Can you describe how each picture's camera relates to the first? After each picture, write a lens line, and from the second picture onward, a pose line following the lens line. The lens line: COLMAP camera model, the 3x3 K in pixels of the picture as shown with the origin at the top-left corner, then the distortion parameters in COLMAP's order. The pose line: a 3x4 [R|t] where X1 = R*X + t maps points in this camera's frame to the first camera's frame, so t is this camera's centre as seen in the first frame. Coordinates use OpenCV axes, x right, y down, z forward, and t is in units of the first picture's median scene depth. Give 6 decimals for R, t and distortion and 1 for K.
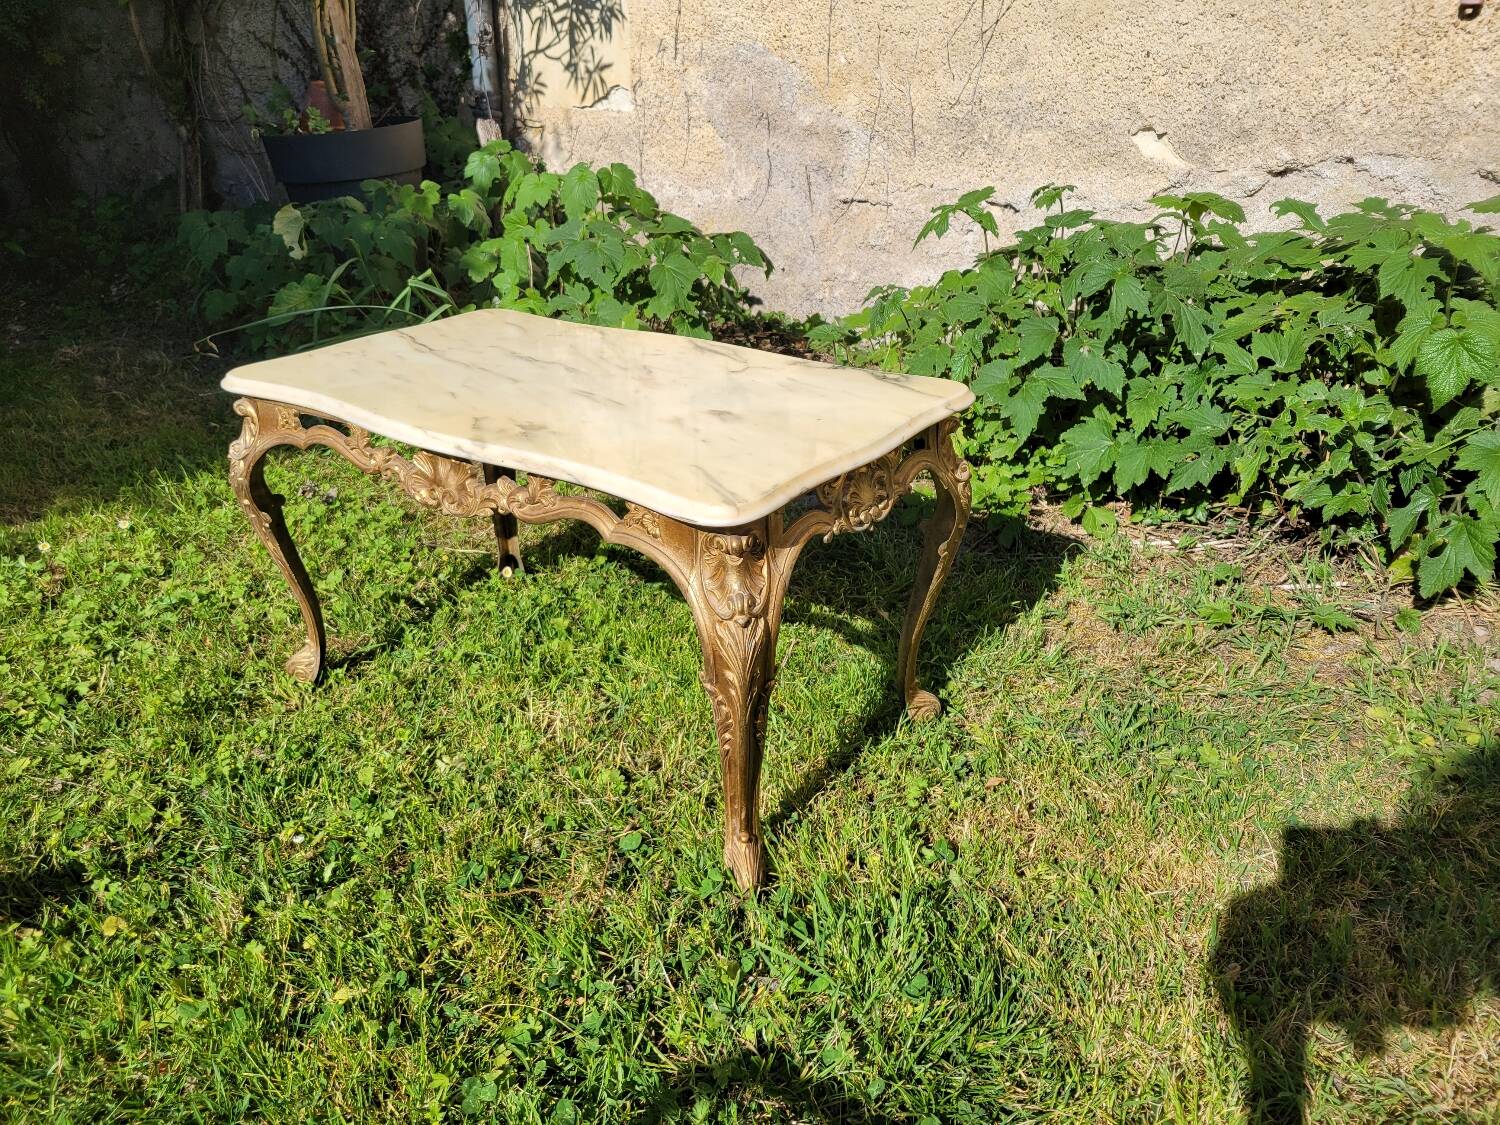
lens RADIAL K [[1132.6, 0, 734.7], [0, 1132.6, 546.2], [0, 0, 1]] dist [0.051098, -0.036449]
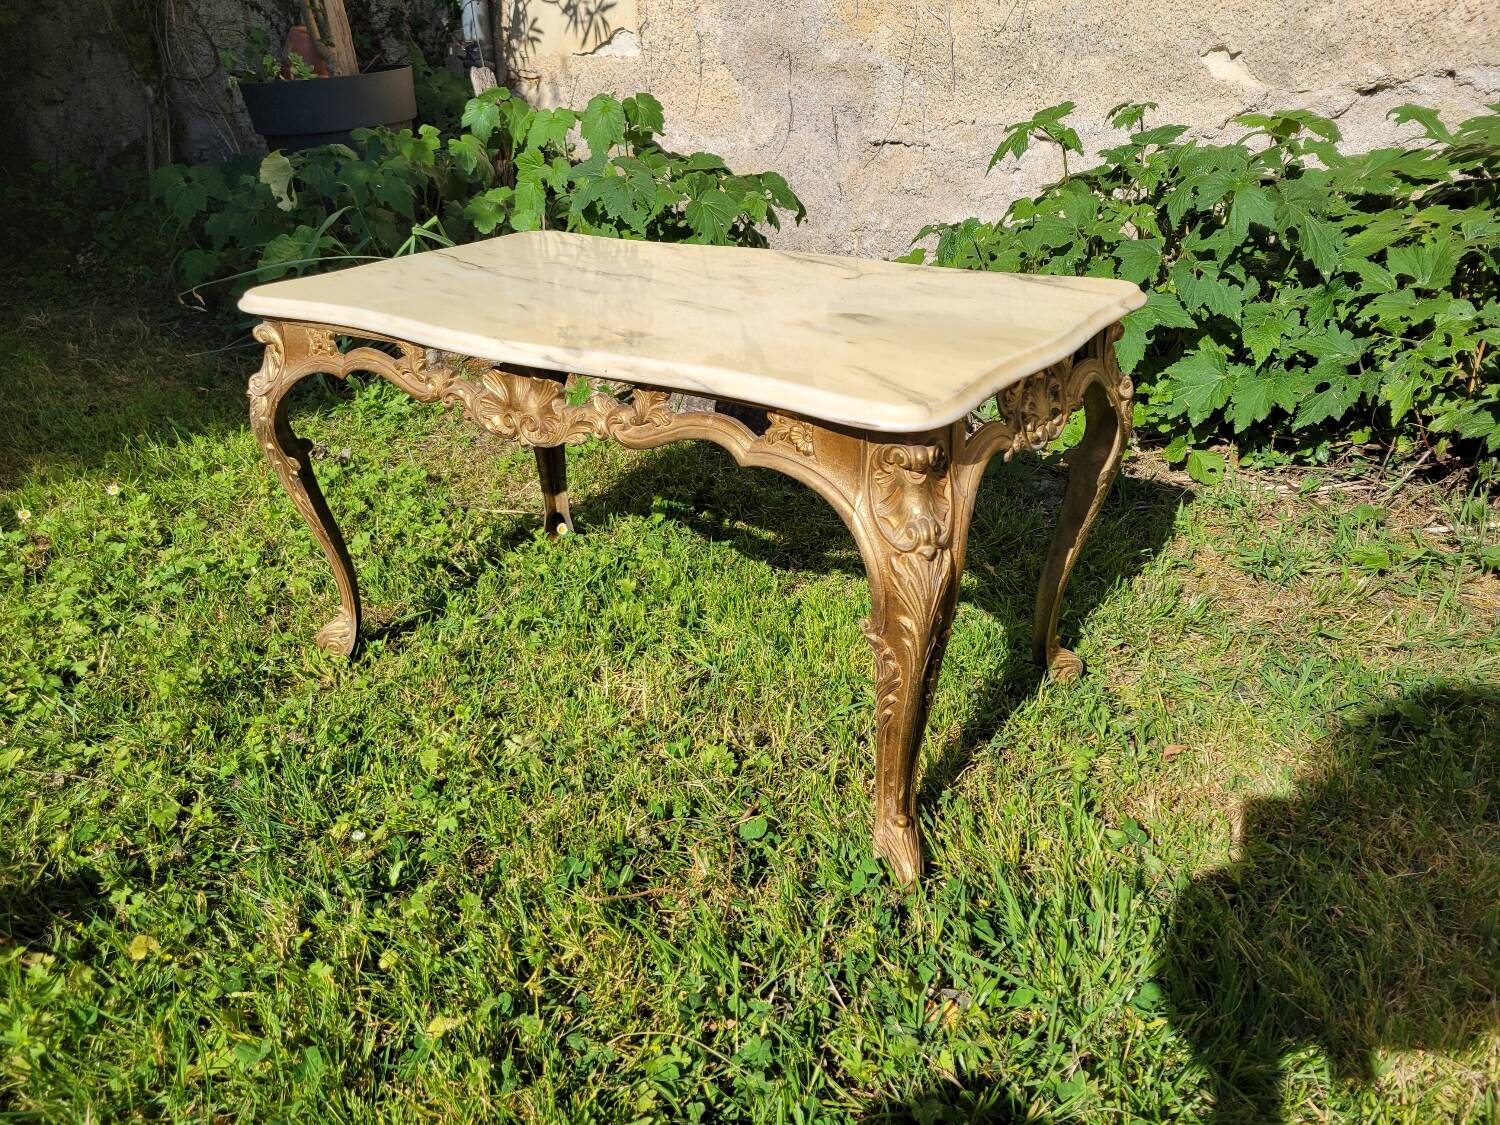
lens RADIAL K [[1132.6, 0, 736.0], [0, 1132.6, 550.6], [0, 0, 1]] dist [0.051098, -0.036449]
pose [[0.999484, -0.018926, 0.025964, -0.087519], [0.018590, 0.999741, 0.013141, 0.030020], [-0.026206, -0.012652, 0.999577, 0.114809]]
